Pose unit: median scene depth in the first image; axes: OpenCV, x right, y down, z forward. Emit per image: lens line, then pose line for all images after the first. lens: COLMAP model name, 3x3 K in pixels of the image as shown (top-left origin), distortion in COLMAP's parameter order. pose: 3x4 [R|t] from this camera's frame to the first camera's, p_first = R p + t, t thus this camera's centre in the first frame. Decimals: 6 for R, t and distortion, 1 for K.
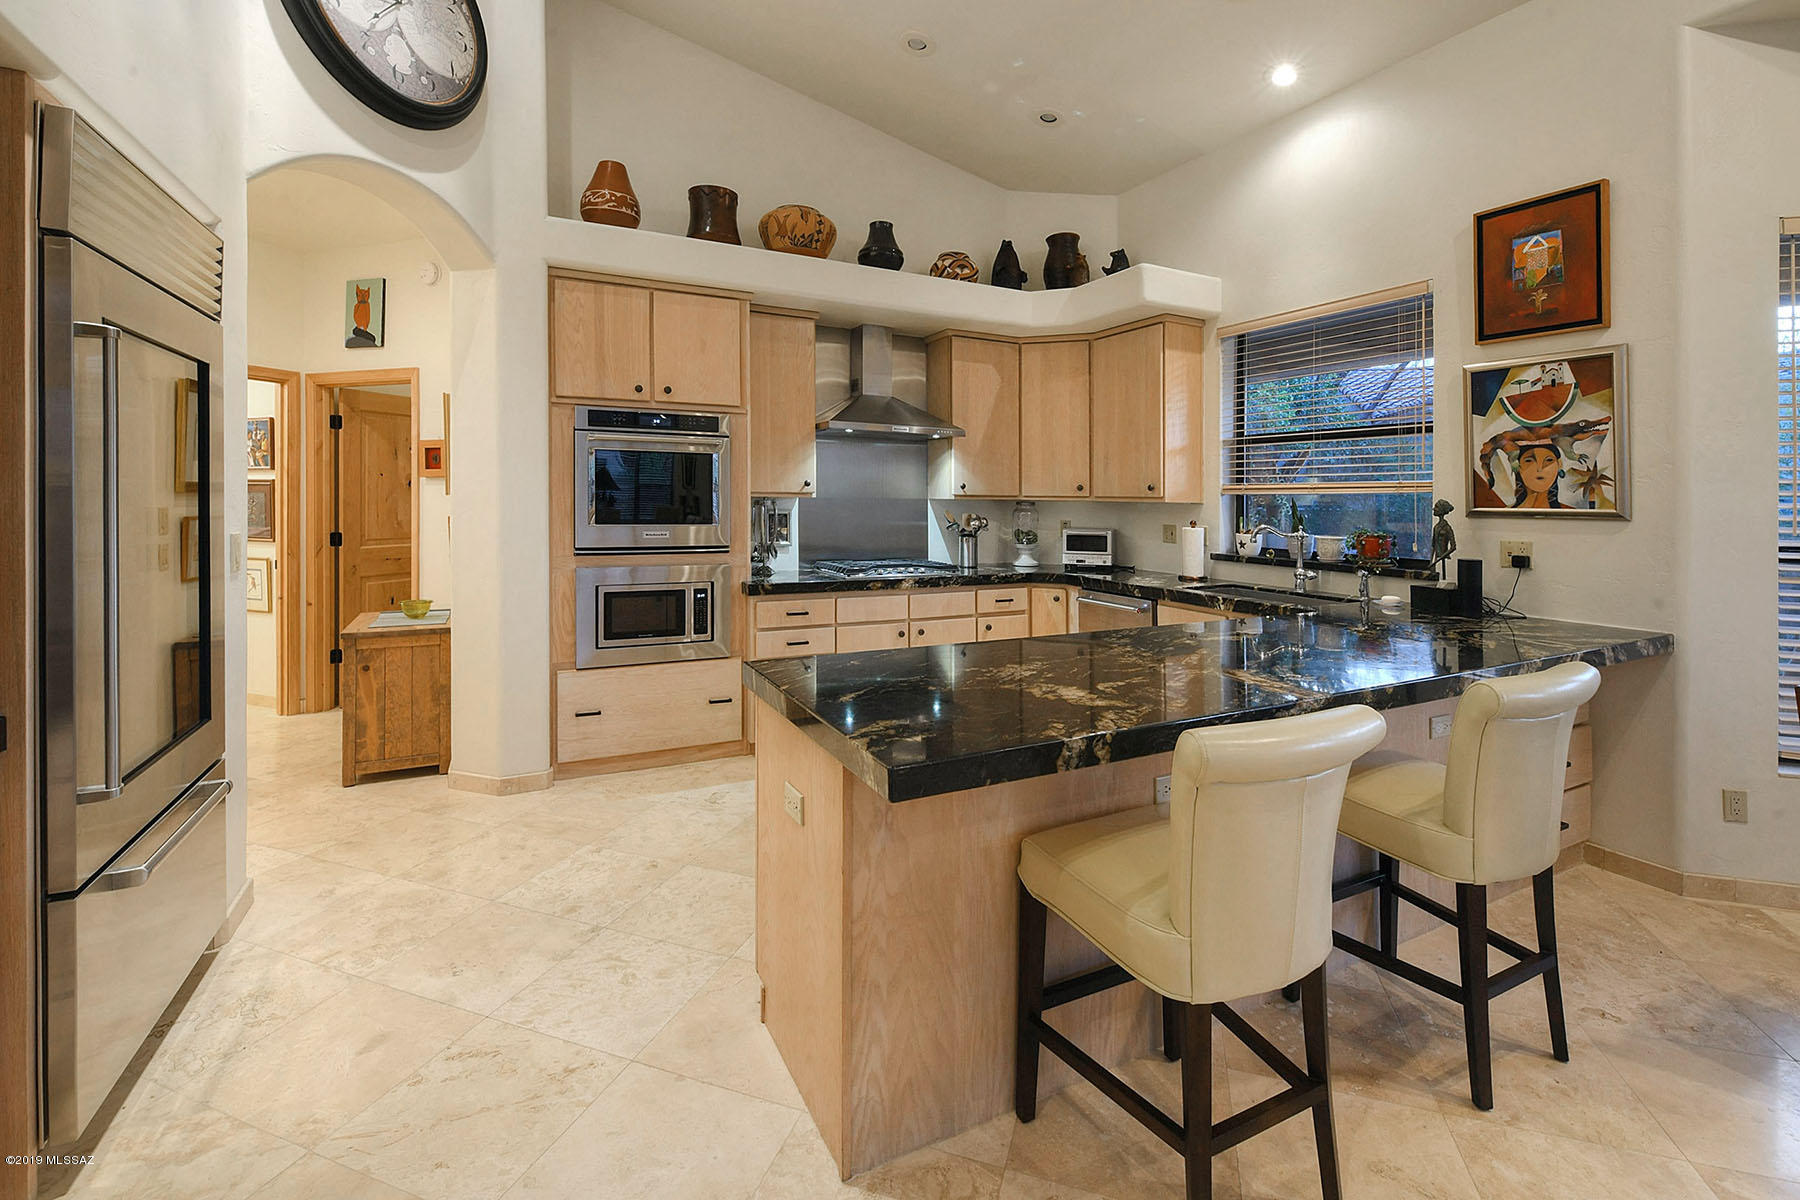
lens RADIAL K [[775.1, 0, 901.2], [0, 775.1, 490.4], [0, 0, 1]] dist [0.000557, -0.007347]
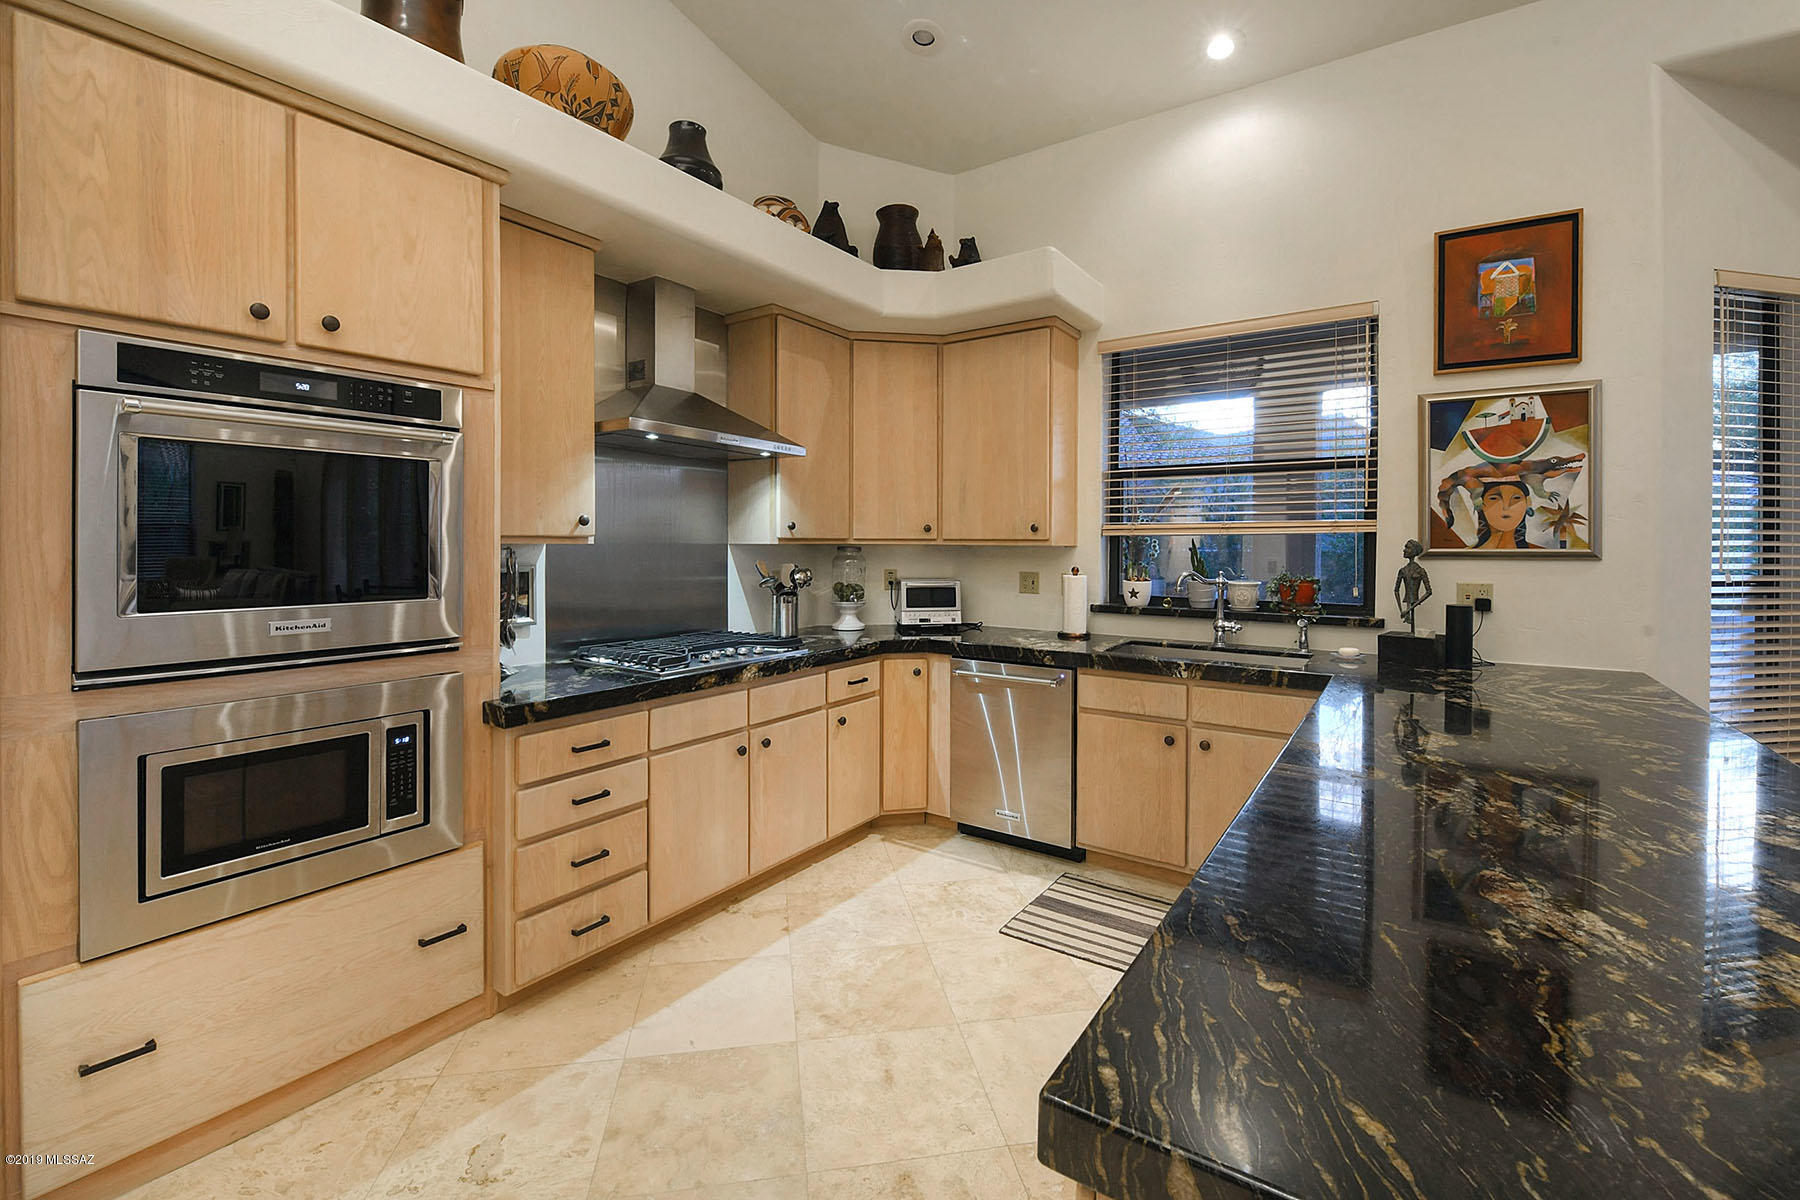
lens RADIAL K [[769.4, 0, 905.1], [0, 769.4, 530.7], [0, 0, 1]] dist [0.000523, -0.007912]
pose [[0.876274, -0.002365, 0.481807, -0.211573], [0.003326, 0.999994, -0.001140, -0.000090], [-0.481802, 0.002602, 0.876276, 0.399490]]
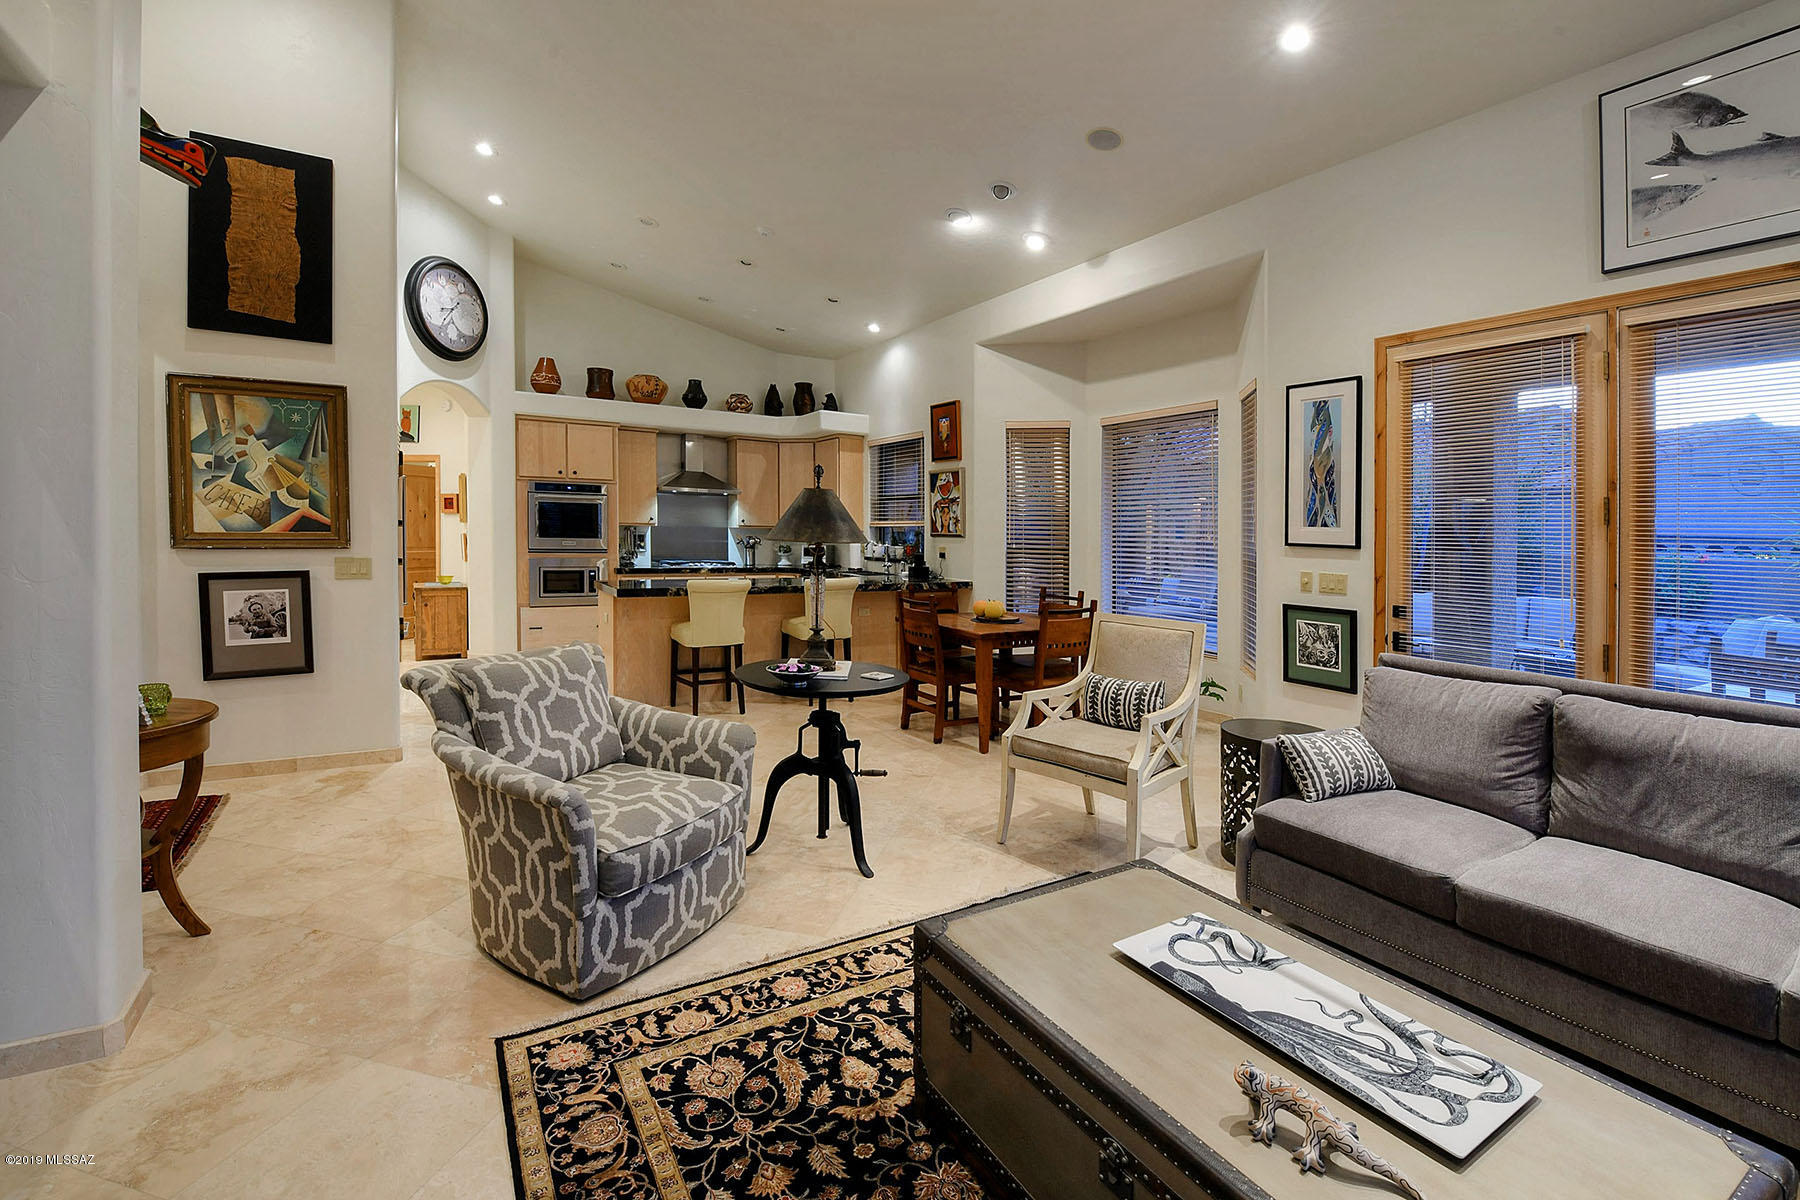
lens RADIAL K [[752.9, 0, 897.2], [0, 752.9, 537.3], [0, 0, 1]] dist [-0.015561, -0.000058]
pose [[0.996425, 0.007797, 0.084123, 0.362985], [-0.009343, 0.999794, 0.017996, -0.002556], [-0.083965, -0.018718, 0.996293, -0.998061]]
